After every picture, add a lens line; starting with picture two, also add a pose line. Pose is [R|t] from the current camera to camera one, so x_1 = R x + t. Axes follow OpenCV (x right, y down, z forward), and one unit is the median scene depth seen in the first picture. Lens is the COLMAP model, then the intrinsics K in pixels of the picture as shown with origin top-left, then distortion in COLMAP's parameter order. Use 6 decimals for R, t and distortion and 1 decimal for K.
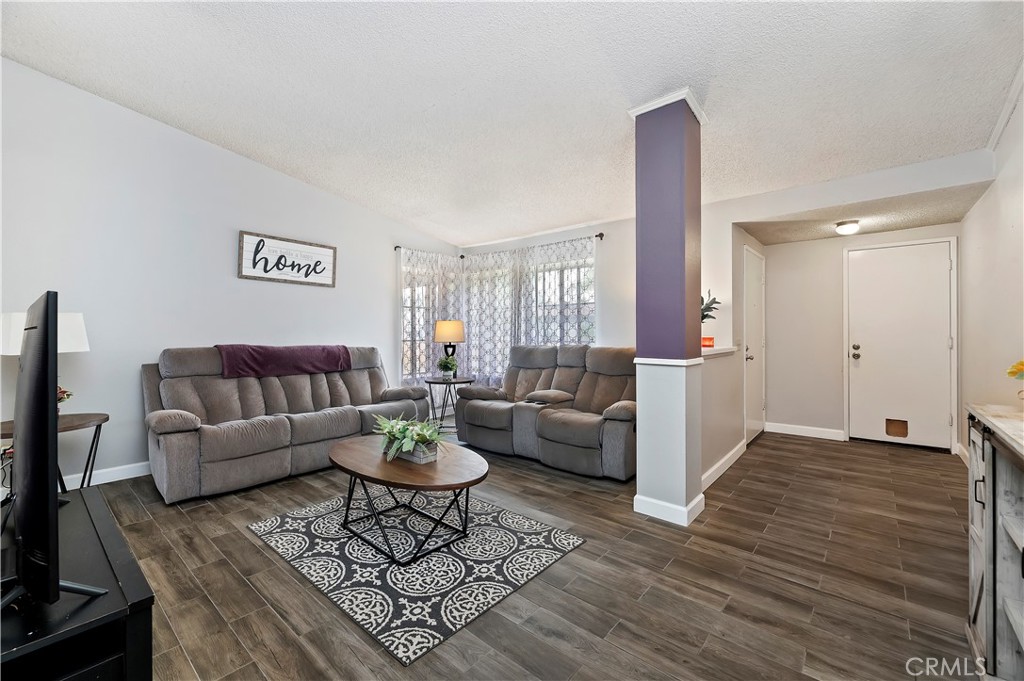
lens RADIAL K [[426.5, 0, 512.0], [0, 426.5, 340.5], [0, 0, 1]] dist [-0.002439, -0.000118]
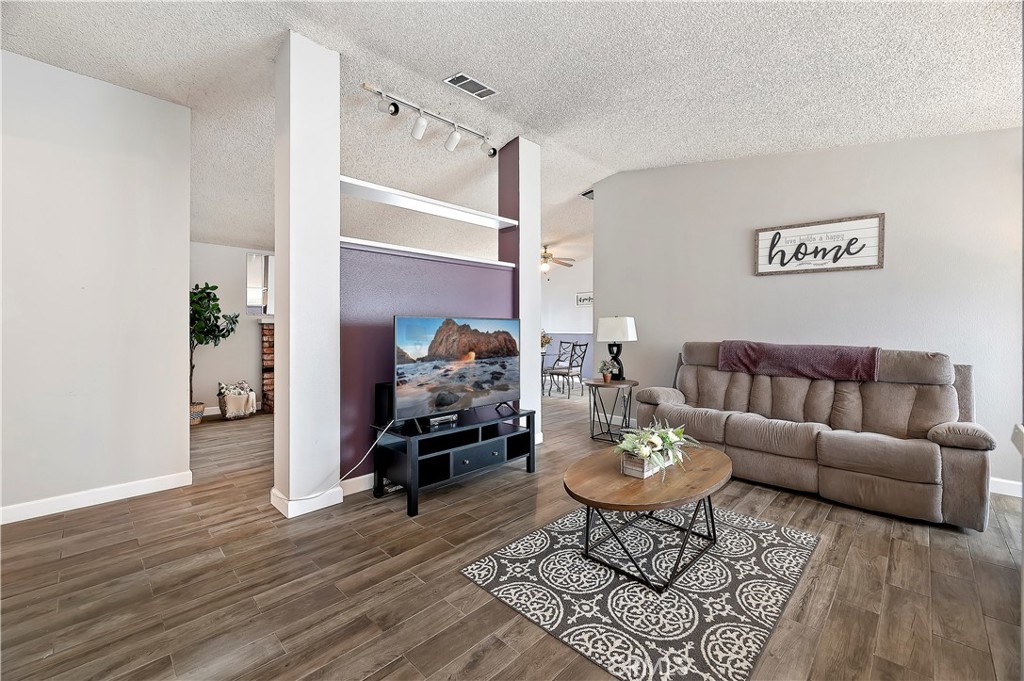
lens RADIAL K [[426.5, 0, 512.0], [0, 426.5, 340.5], [0, 0, 1]] dist [-0.002439, -0.000118]
pose [[-0.082204, 0.028506, -0.996208, 0.459905], [-0.021878, 0.999298, 0.030399, -0.011059], [0.996375, 0.024294, -0.081522, 0.534828]]
